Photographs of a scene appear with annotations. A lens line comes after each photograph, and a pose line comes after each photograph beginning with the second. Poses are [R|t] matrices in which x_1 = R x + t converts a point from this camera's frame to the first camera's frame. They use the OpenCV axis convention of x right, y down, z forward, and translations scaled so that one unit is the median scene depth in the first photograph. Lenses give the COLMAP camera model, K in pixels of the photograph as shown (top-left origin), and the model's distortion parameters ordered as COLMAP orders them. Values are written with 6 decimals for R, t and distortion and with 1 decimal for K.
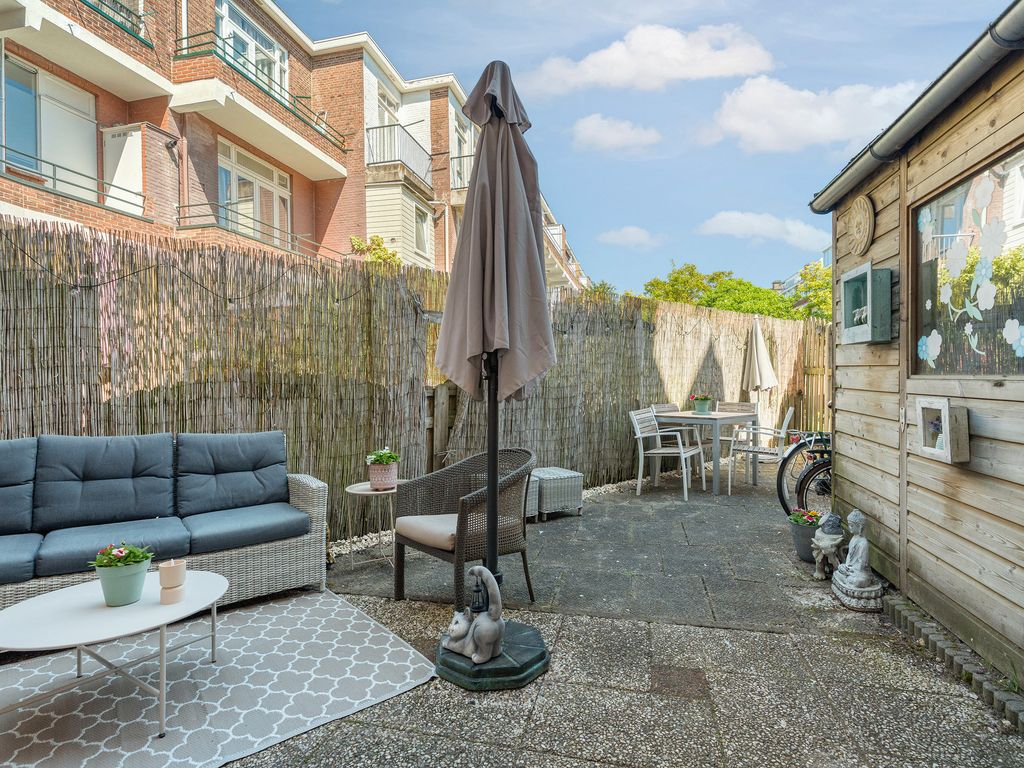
lens RADIAL K [[542.2, 0, 512.1], [0, 542.2, 380.6], [0, 0, 1]] dist [0.000794, 0.000514]
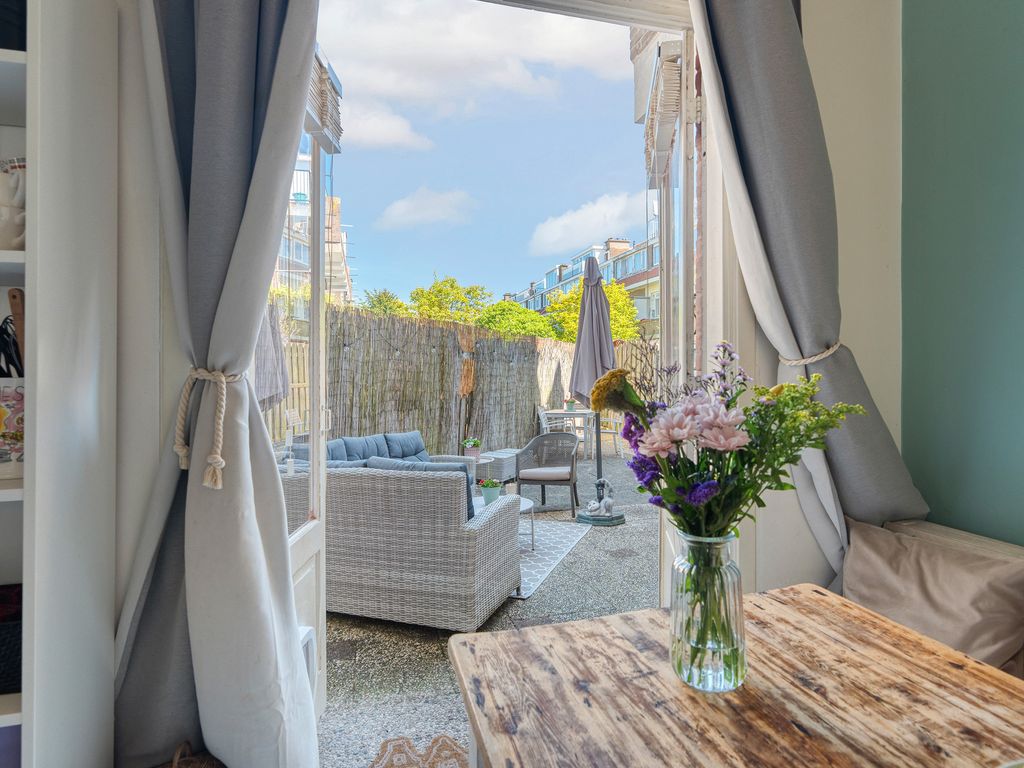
lens RADIAL K [[542.2, 0, 520.3], [0, 542.2, 387.0], [0, 0, 1]] dist [0.000794, 0.000514]
pose [[0.871301, -0.011701, 0.490609, -1.065129], [0.003988, 0.999852, 0.016764, -0.068671], [-0.490733, -0.012650, 0.871218, -0.613945]]
